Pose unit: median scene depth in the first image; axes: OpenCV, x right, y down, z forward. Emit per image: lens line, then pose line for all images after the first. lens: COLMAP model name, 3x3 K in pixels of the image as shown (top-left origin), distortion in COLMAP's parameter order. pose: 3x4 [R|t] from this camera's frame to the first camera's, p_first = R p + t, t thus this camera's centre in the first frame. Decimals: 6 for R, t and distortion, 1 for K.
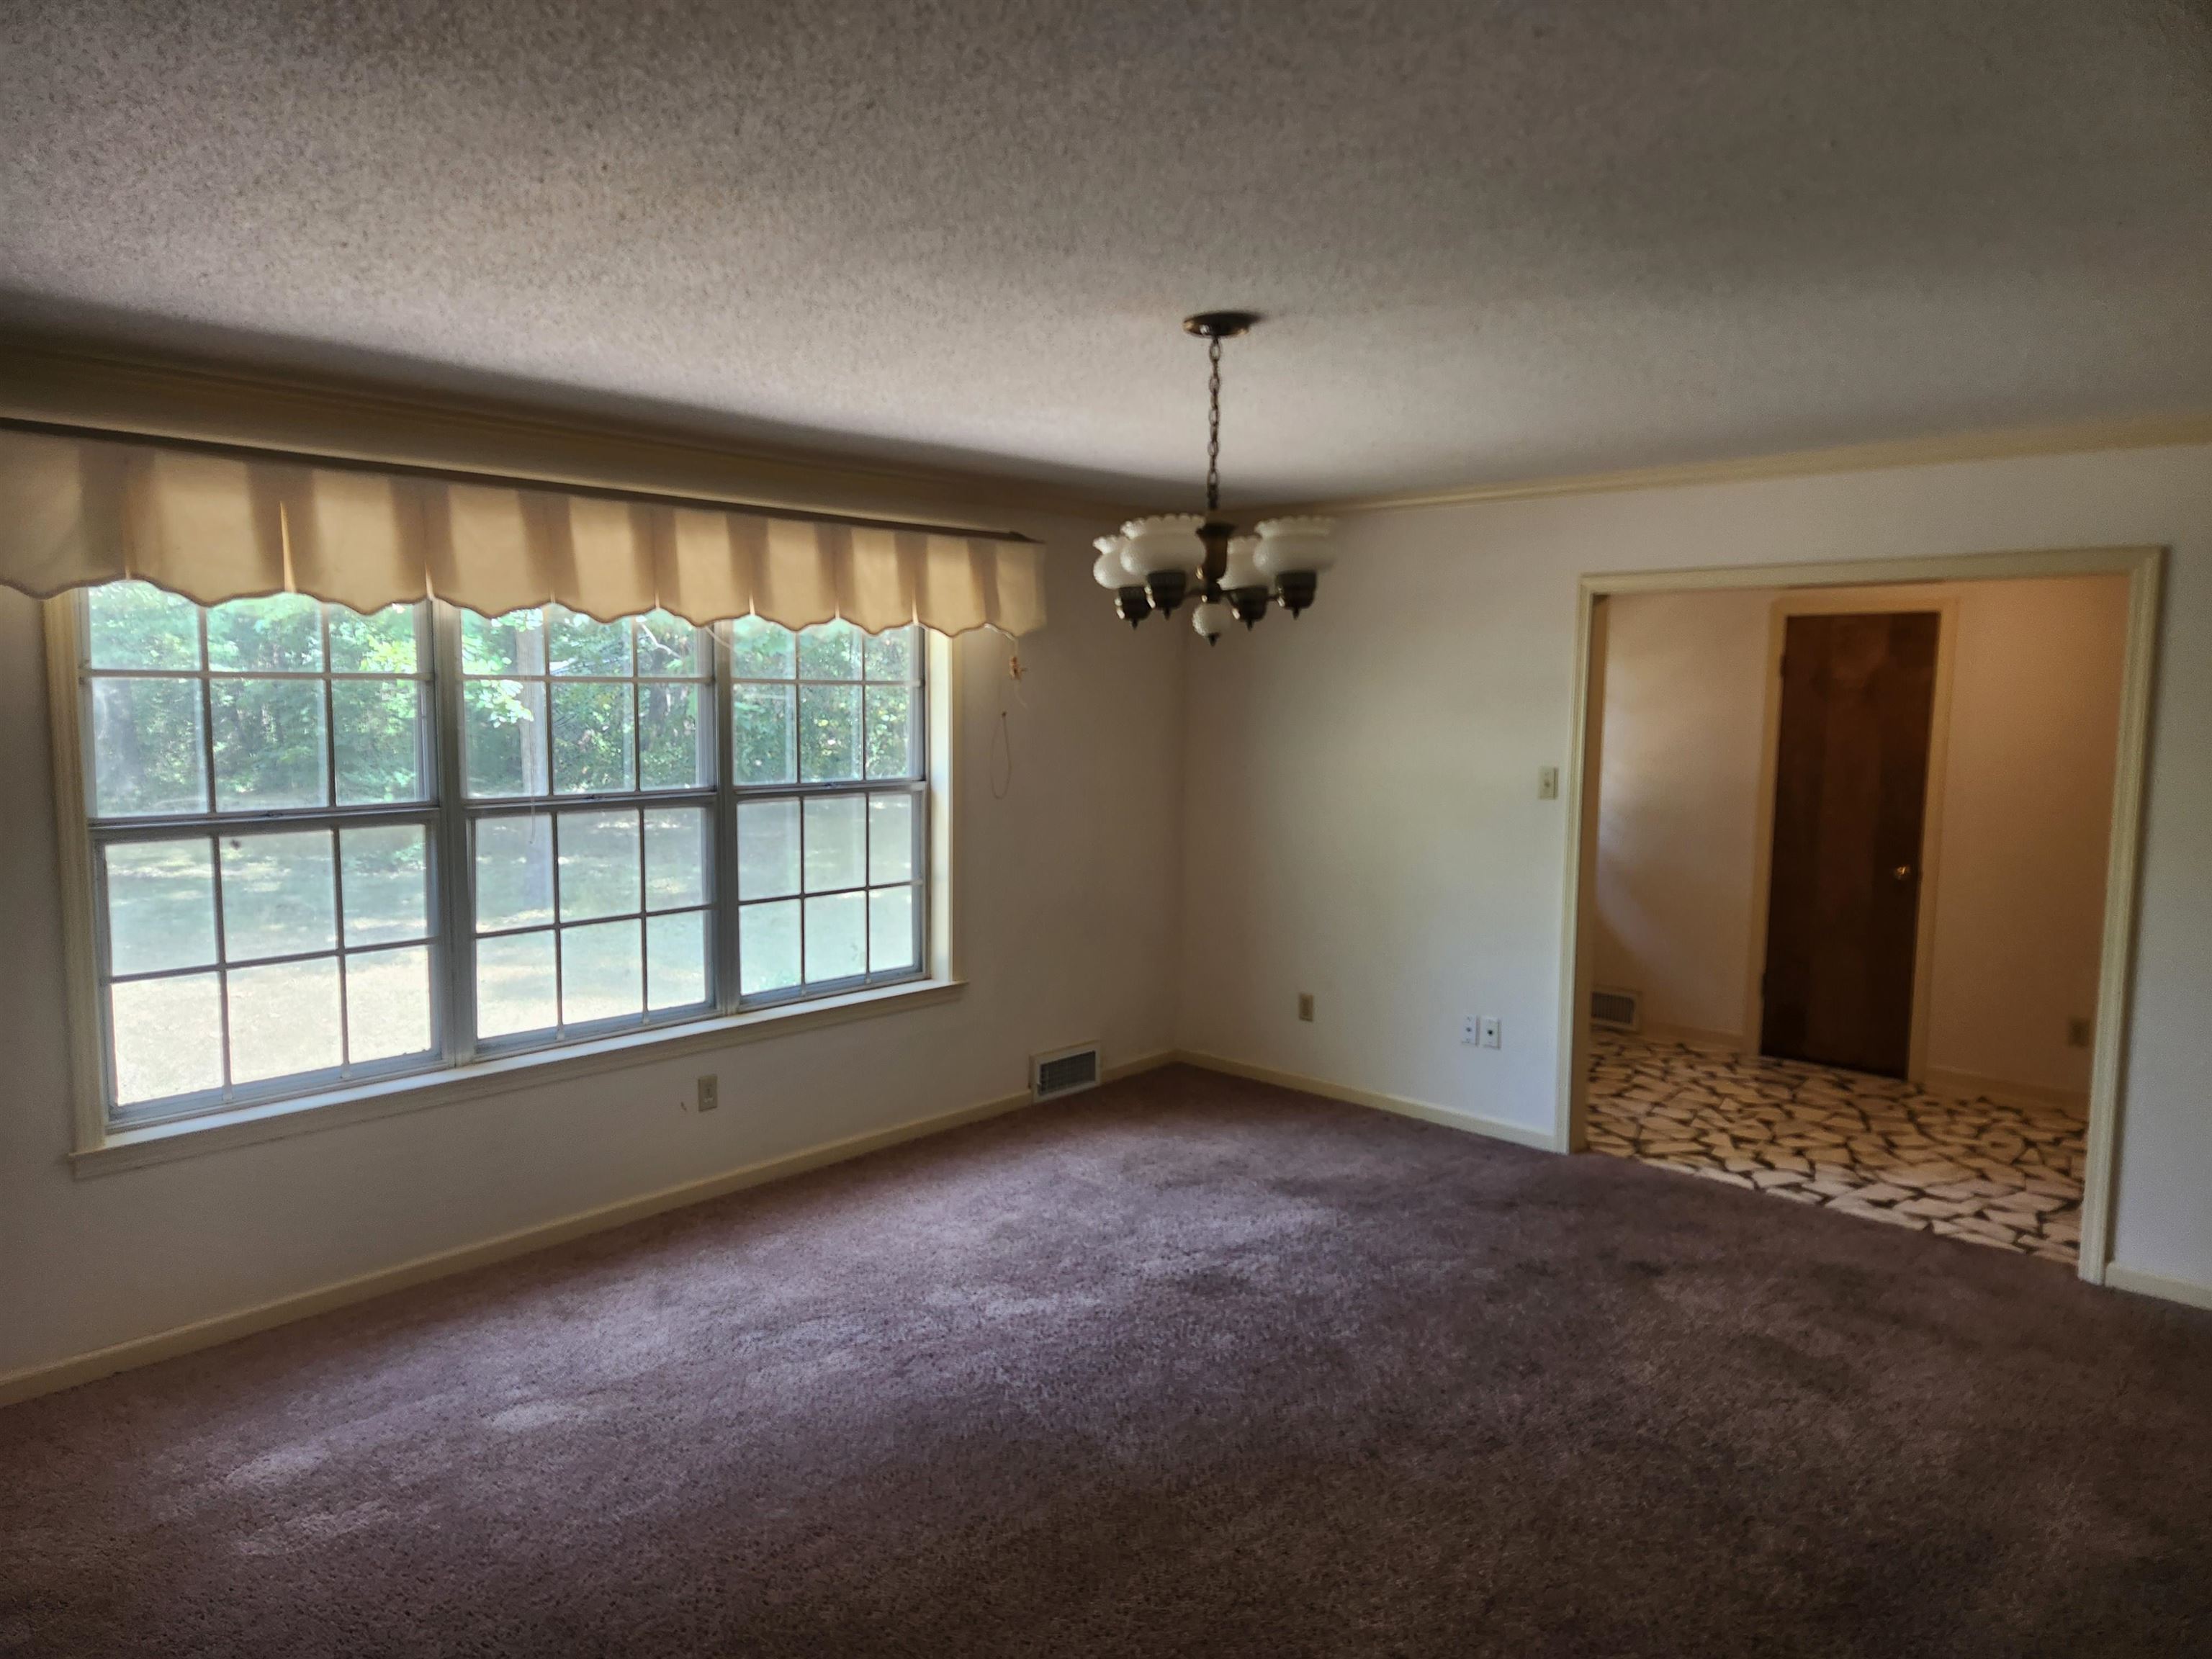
lens RADIAL K [[1487.7, 0, 1090.8], [0, 1487.7, 840.6], [0, 0, 1]] dist [0.065023, -0.049409]
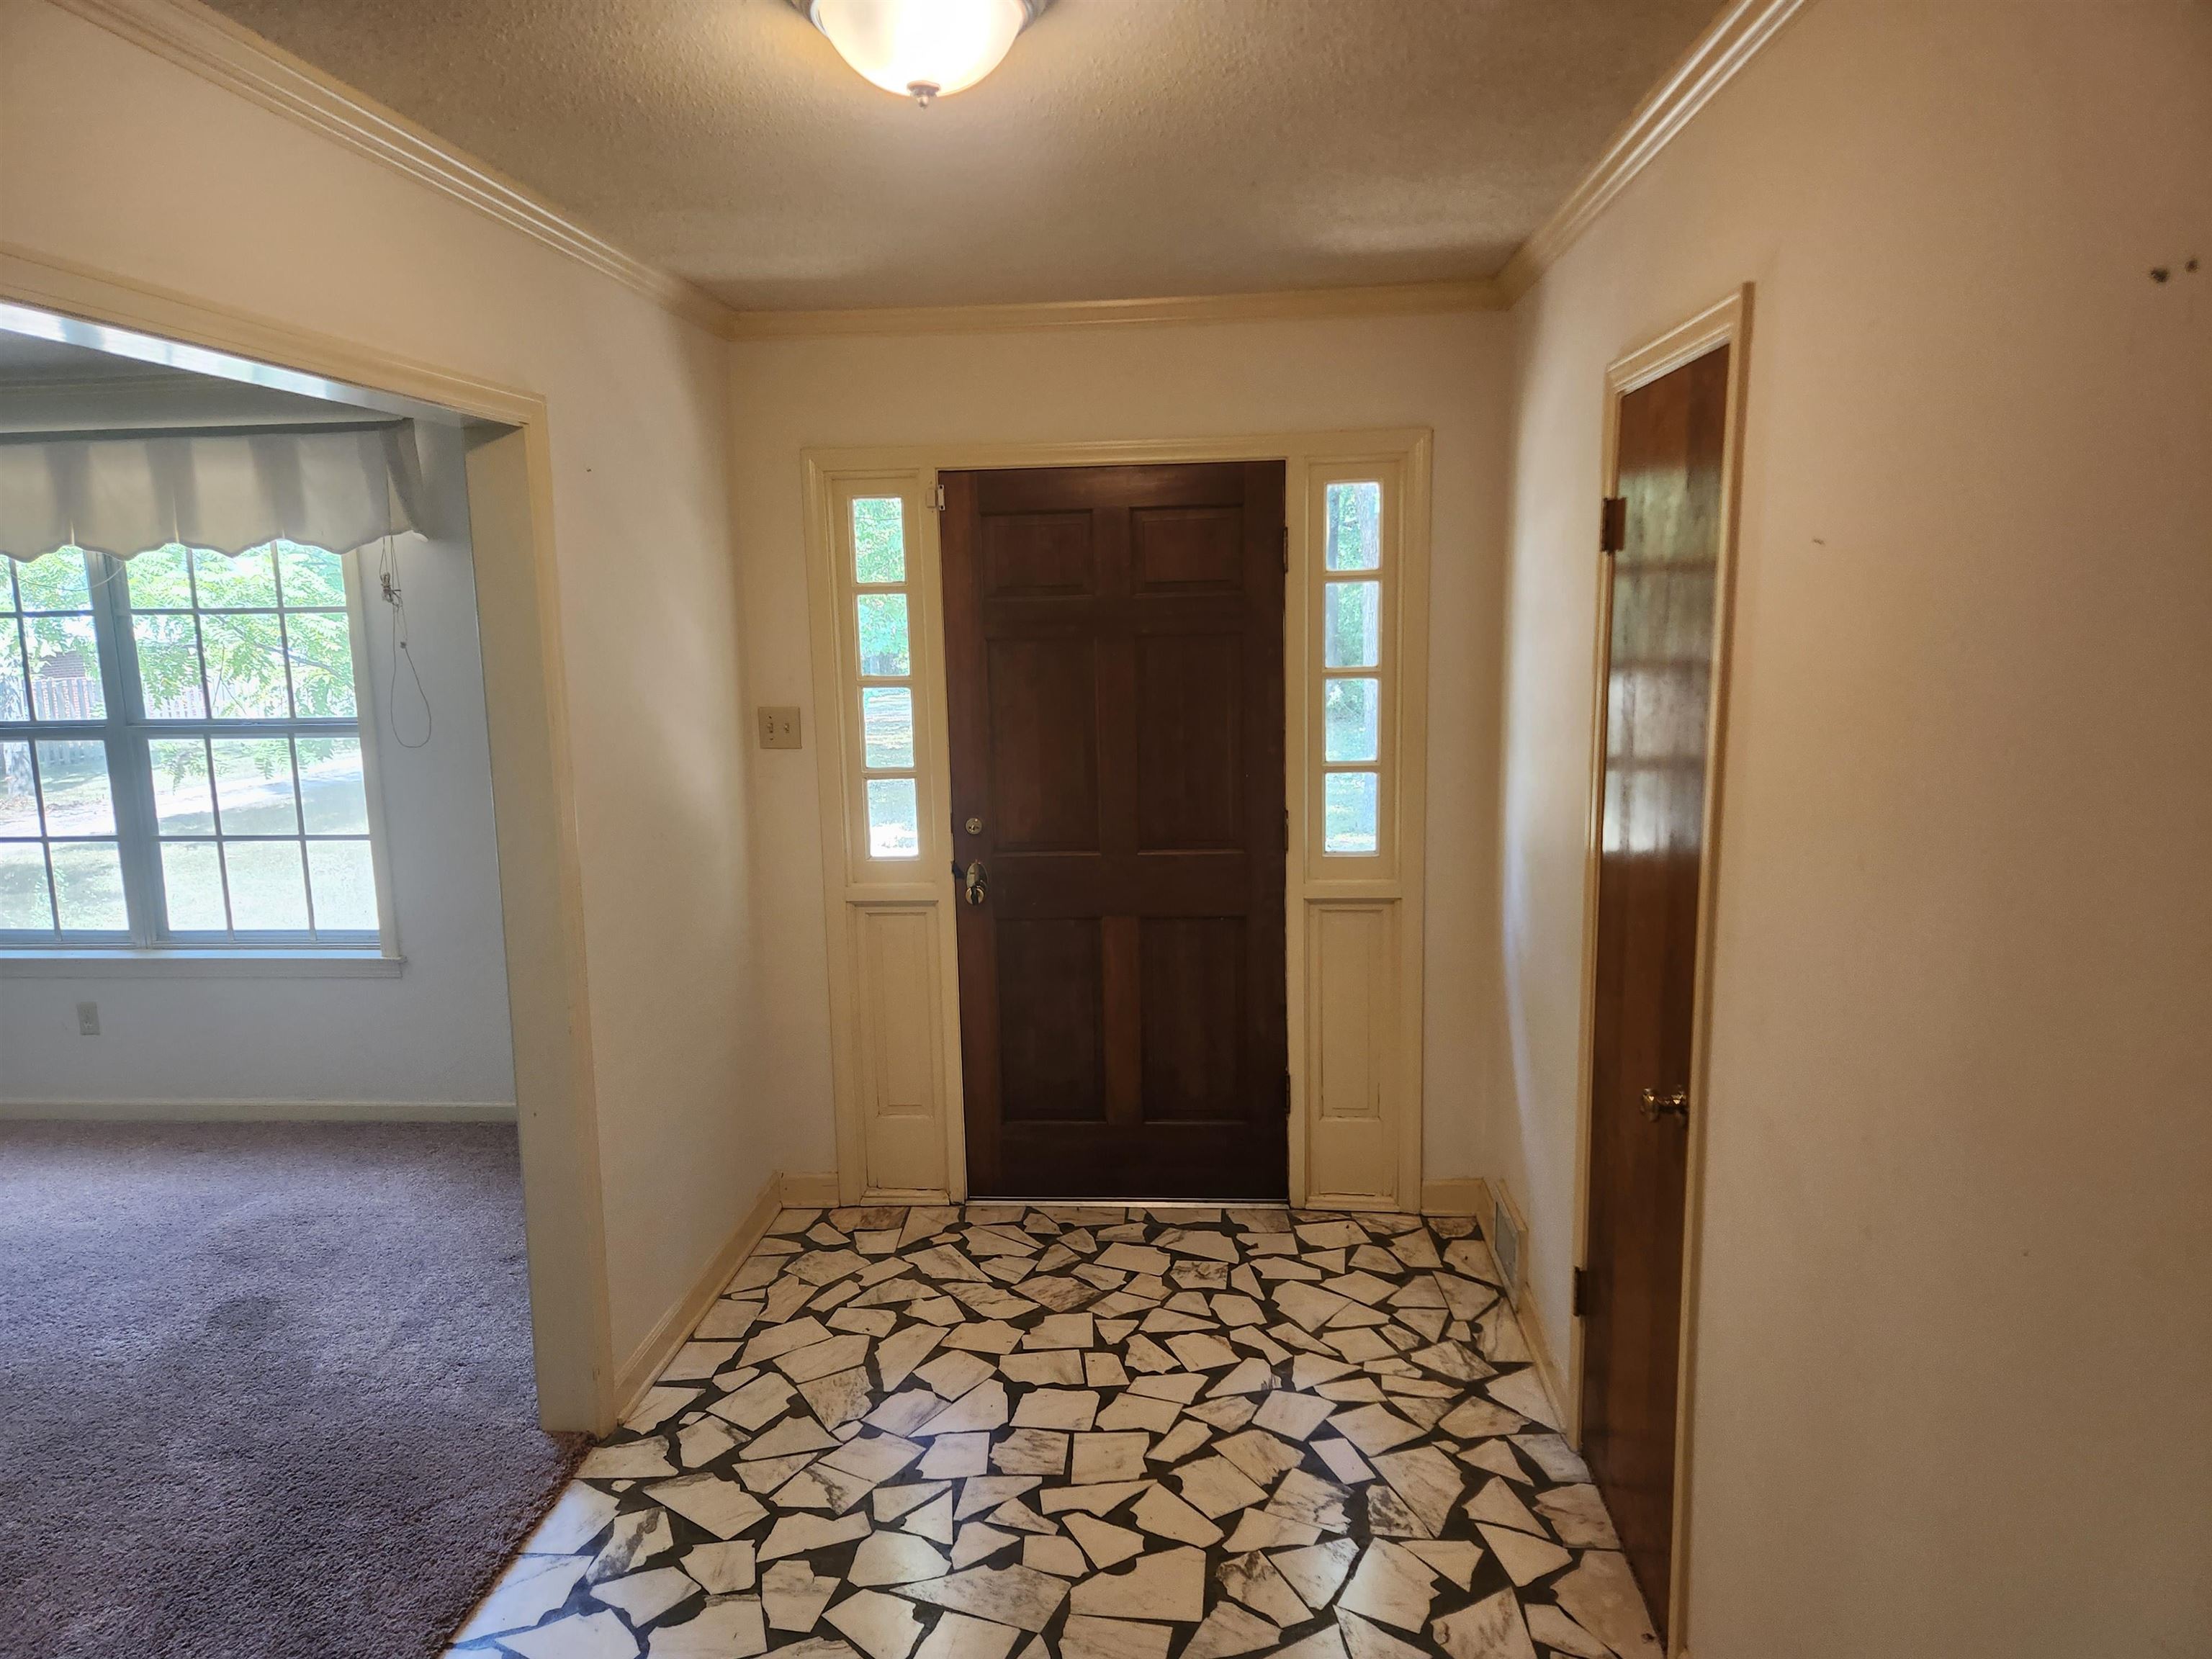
lens RADIAL K [[1487.7, 0, 1101.1], [0, 1487.7, 846.6], [0, 0, 1]] dist [0.065023, -0.049409]
pose [[0.619917, 0.110481, -0.776851, 0.882486], [-0.063450, 0.993854, 0.090710, -0.078594], [0.782098, -0.006941, 0.623117, 0.817087]]
